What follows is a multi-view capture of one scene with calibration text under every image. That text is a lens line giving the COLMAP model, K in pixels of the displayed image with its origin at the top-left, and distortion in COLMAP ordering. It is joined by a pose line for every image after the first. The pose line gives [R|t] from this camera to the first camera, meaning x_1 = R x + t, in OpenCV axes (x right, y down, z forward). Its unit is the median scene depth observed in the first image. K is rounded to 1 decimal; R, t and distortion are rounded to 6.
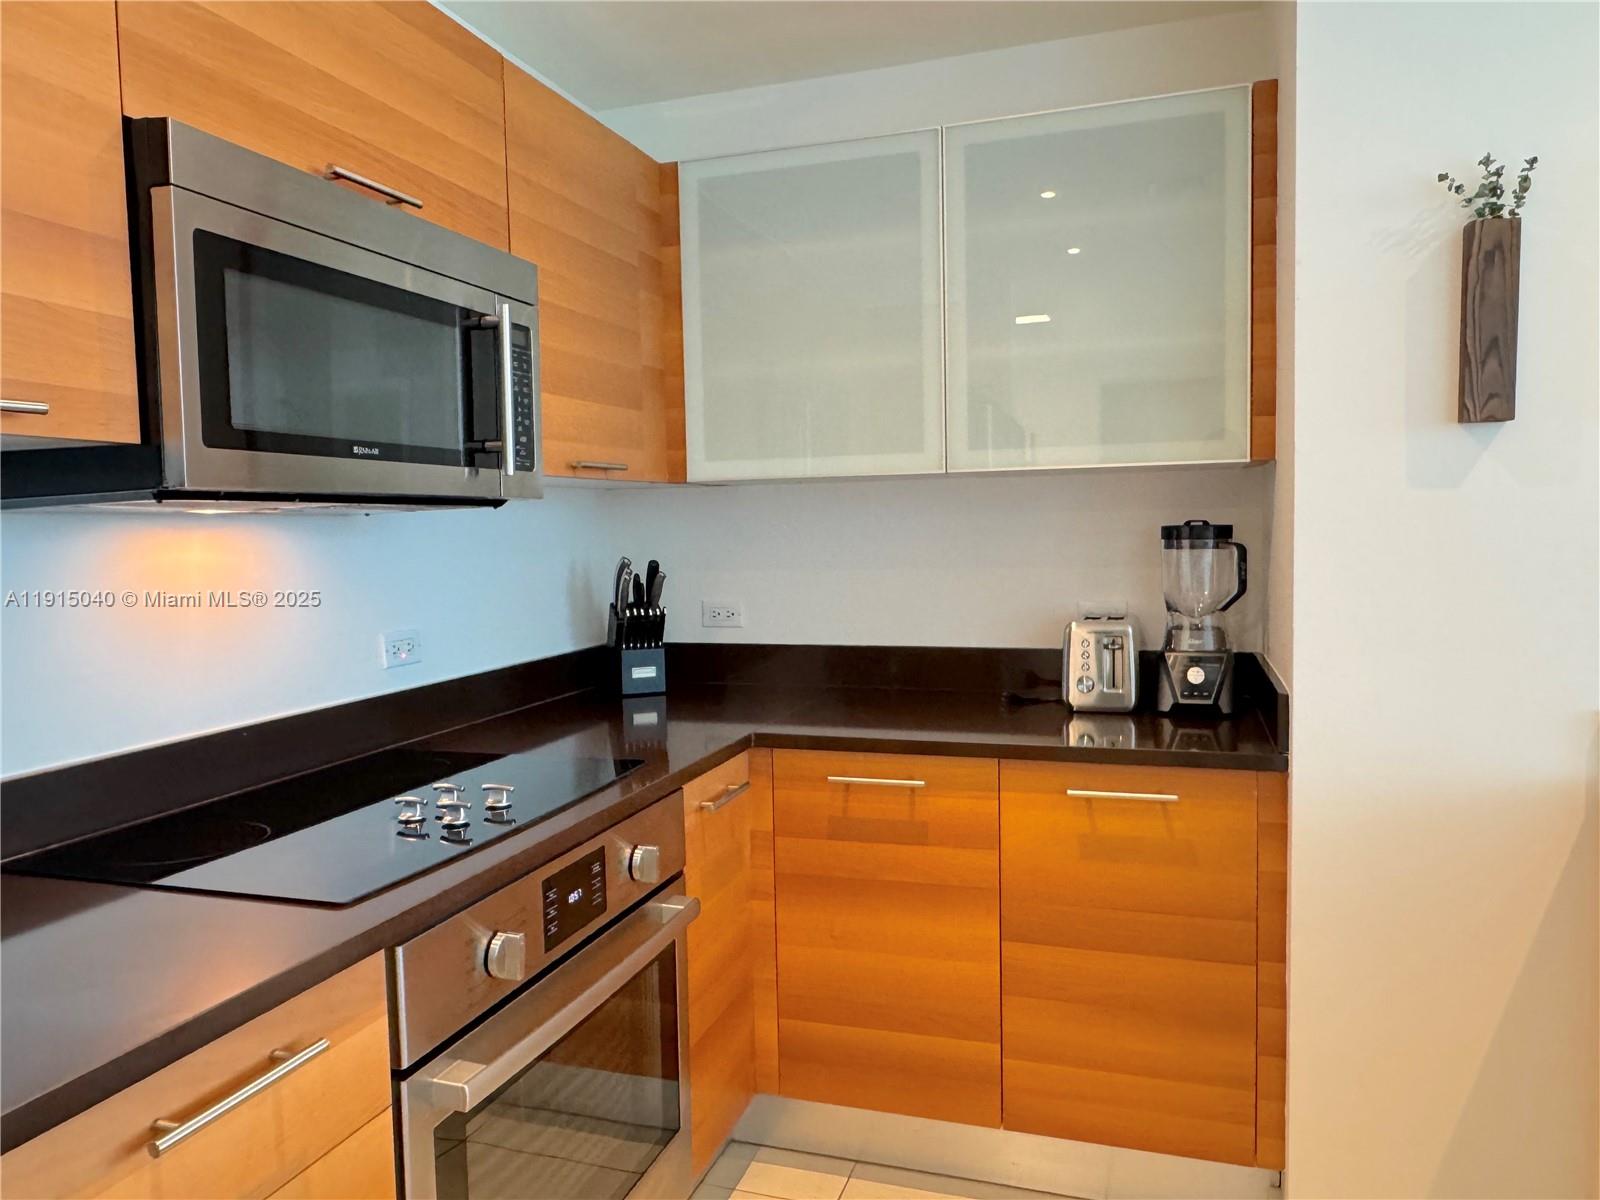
lens RADIAL K [[1112.2, 0, 799.2], [0, 1112.2, 593.9], [0, 0, 1]] dist [0.001263, 0.000666]
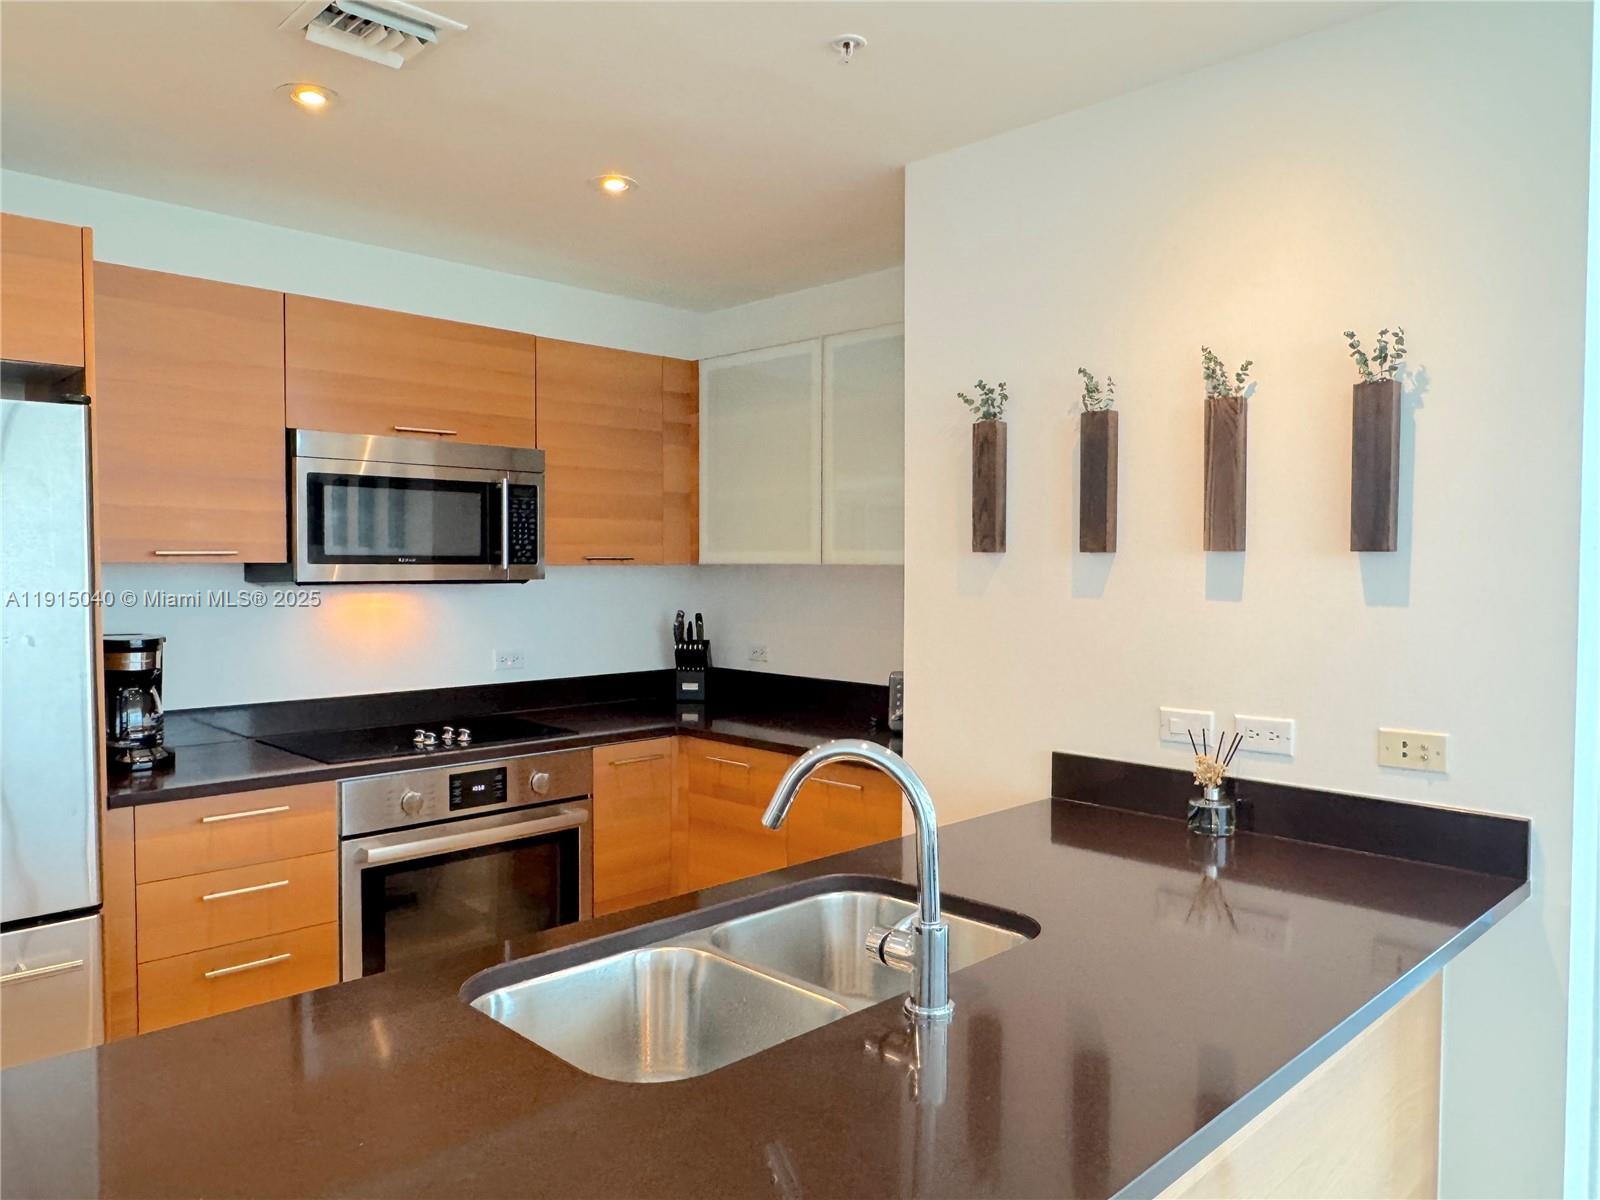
lens RADIAL K [[1112.2, 0, 799.2], [0, 1112.2, 593.9], [0, 0, 1]] dist [0.001263, 0.000666]
pose [[0.891894, 0.036180, -0.450795, 0.924697], [-0.049243, 0.998637, -0.017278, -0.050758], [0.449556, 0.037609, 0.892460, -0.402345]]
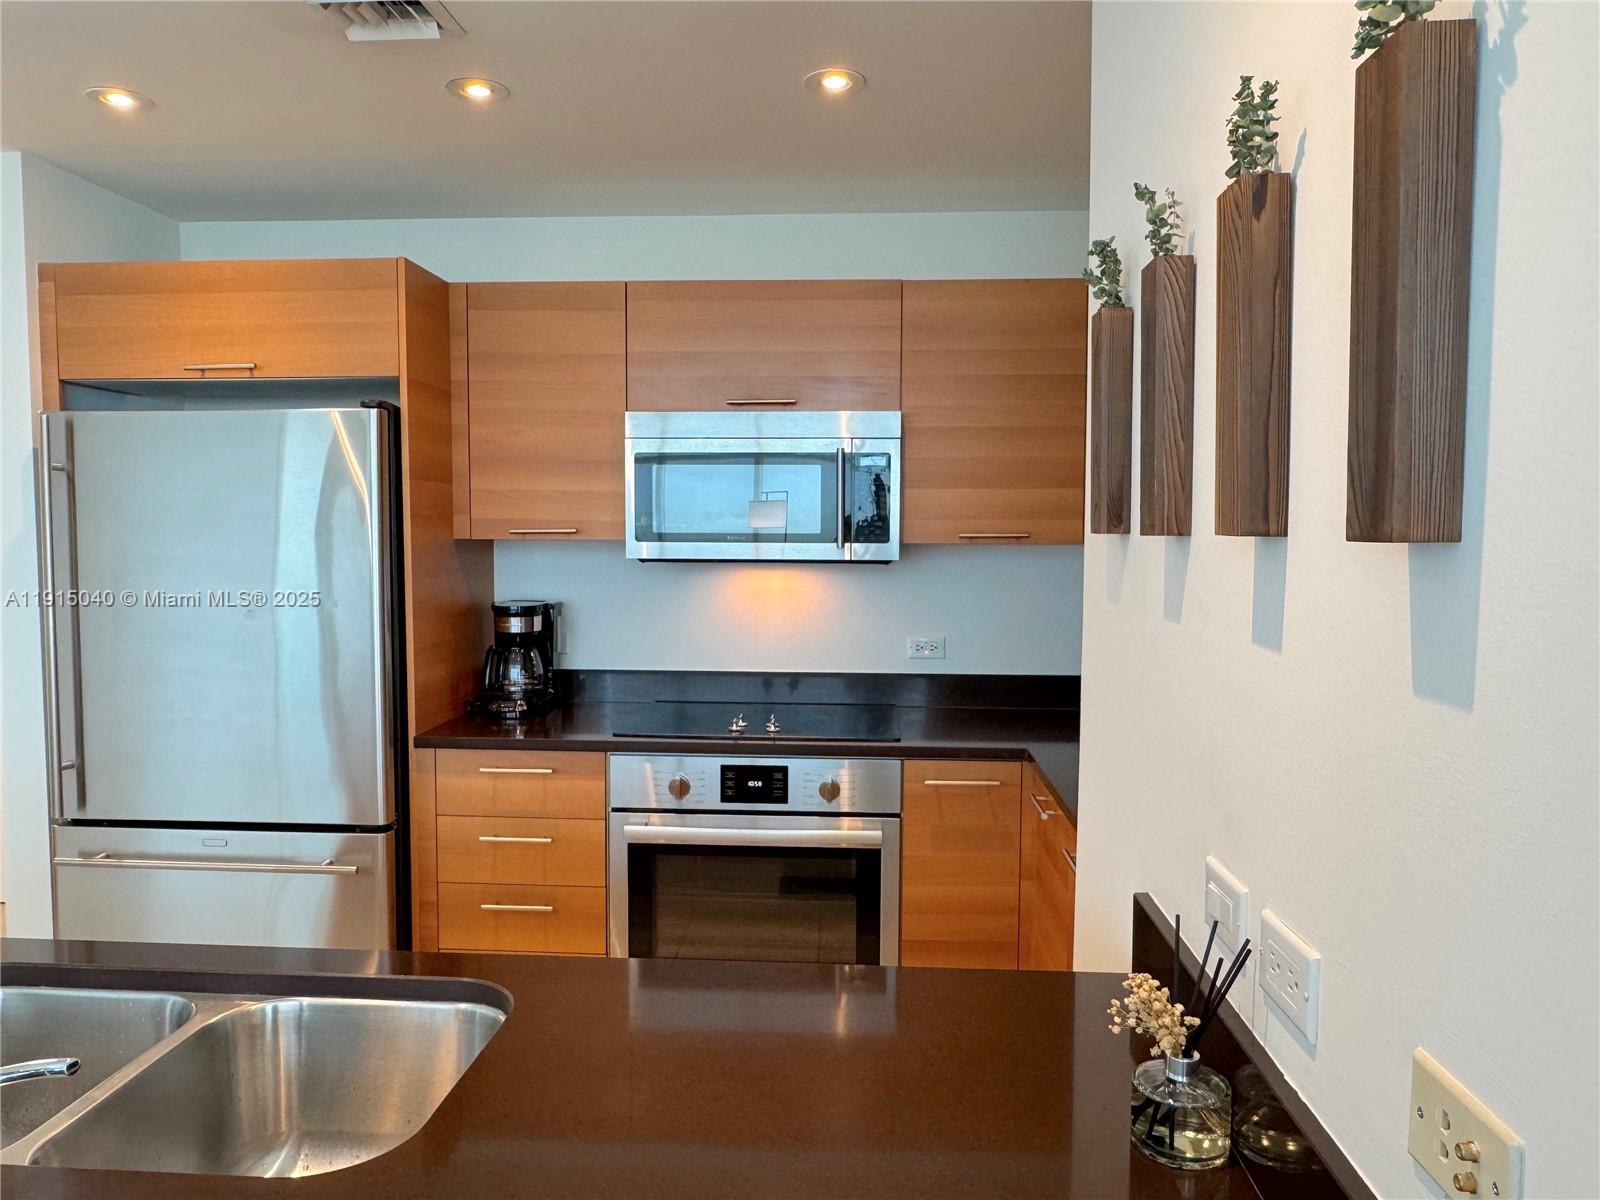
lens RADIAL K [[1096.1, 0, 798.2], [0, 1096.1, 603.1], [0, 0, 1]] dist [-0.000606, -0.000174]
pose [[0.265921, 0.086551, -0.960102, 1.196013], [-0.070116, 0.995060, 0.070282, -0.122179], [0.961441, 0.048629, 0.270676, 0.444173]]
